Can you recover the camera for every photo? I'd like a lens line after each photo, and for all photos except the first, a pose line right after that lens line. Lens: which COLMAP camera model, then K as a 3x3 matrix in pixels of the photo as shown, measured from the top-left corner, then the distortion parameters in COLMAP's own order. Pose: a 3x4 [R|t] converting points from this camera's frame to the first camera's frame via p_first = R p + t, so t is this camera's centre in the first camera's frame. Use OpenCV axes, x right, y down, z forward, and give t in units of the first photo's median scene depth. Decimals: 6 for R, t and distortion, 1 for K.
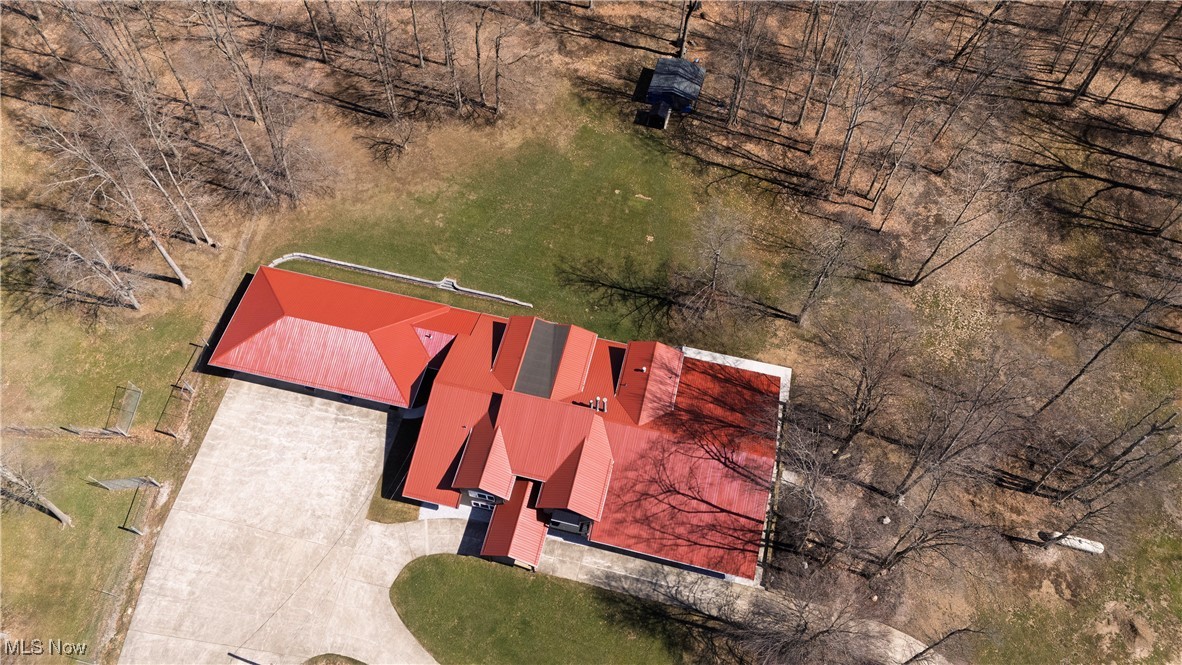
lens RADIAL K [[829.1, 0, 591.0], [0, 829.1, 332.5], [0, 0, 1]] dist [0.072726, -0.002034]
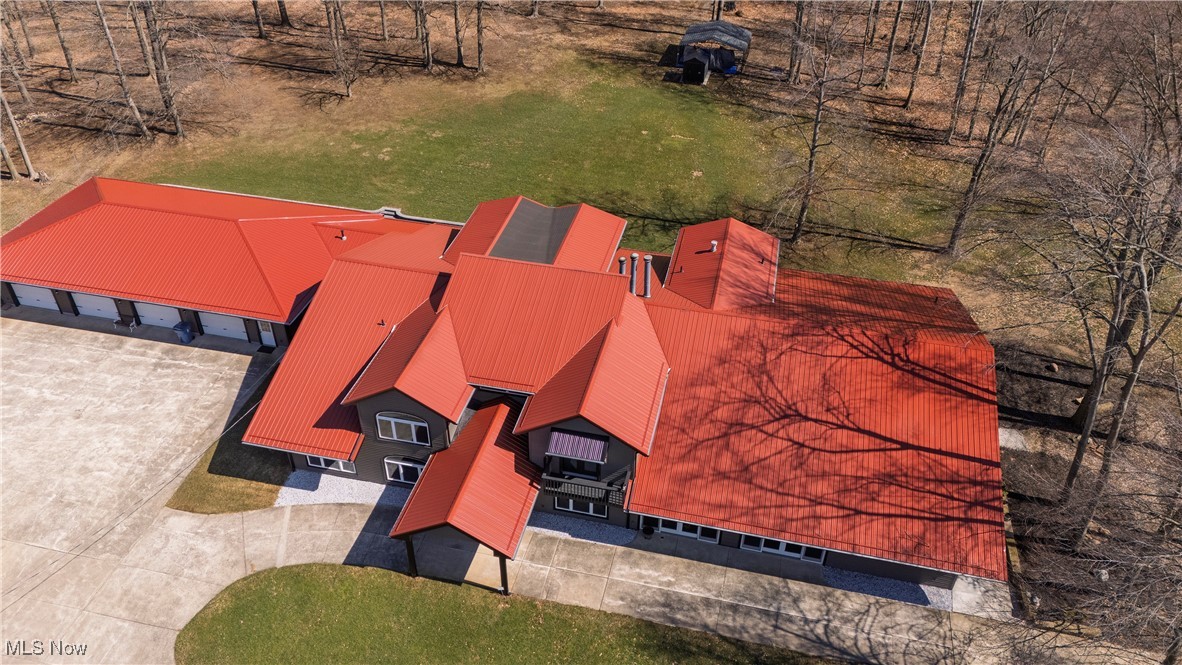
lens RADIAL K [[851.8, 0, 591.0], [0, 851.8, 332.5], [0, 0, 1]] dist [0.047353, -0.005477]
pose [[0.999878, -0.015383, -0.002568, -0.017193], [0.013327, 0.928285, -0.371631, 0.301939], [0.008101, 0.371551, 0.928377, 0.471258]]
